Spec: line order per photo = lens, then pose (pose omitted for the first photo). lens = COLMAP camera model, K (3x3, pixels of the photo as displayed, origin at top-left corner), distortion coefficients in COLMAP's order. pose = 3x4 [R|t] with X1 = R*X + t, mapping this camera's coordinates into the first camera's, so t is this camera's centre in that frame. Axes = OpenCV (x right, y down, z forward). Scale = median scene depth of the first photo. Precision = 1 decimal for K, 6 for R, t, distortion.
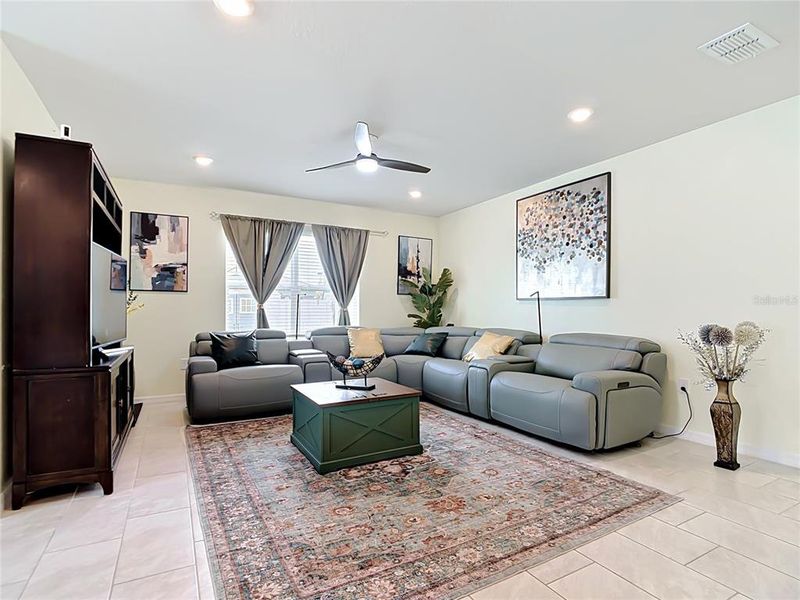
lens RADIAL K [[418.8, 0, 401.3], [0, 418.8, 307.1], [0, 0, 1]] dist [0.009718, -0.022236]
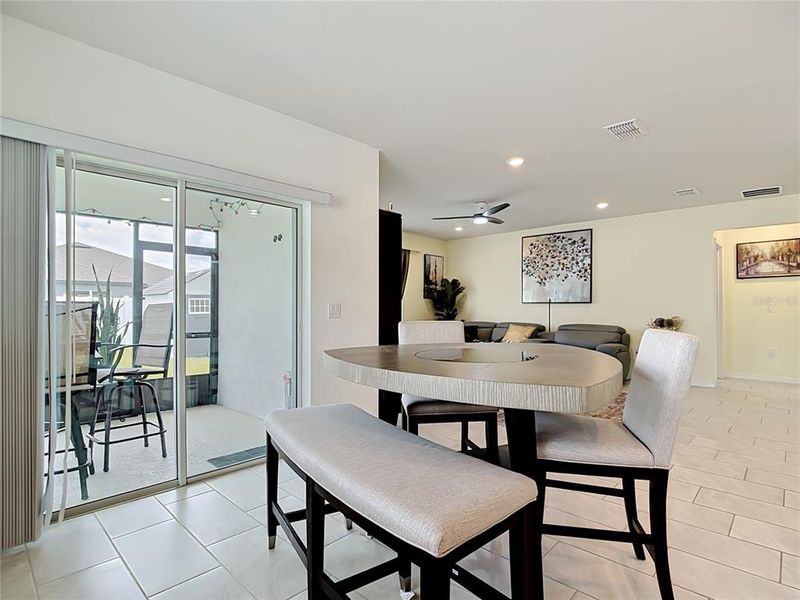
lens RADIAL K [[418.8, 0, 401.3], [0, 418.8, 307.1], [0, 0, 1]] dist [0.009718, -0.022236]
pose [[0.952219, -0.000779, 0.305415, -0.679164], [-0.000814, 0.999987, 0.005086, -0.011976], [-0.305415, -0.005091, 0.952206, -0.344158]]
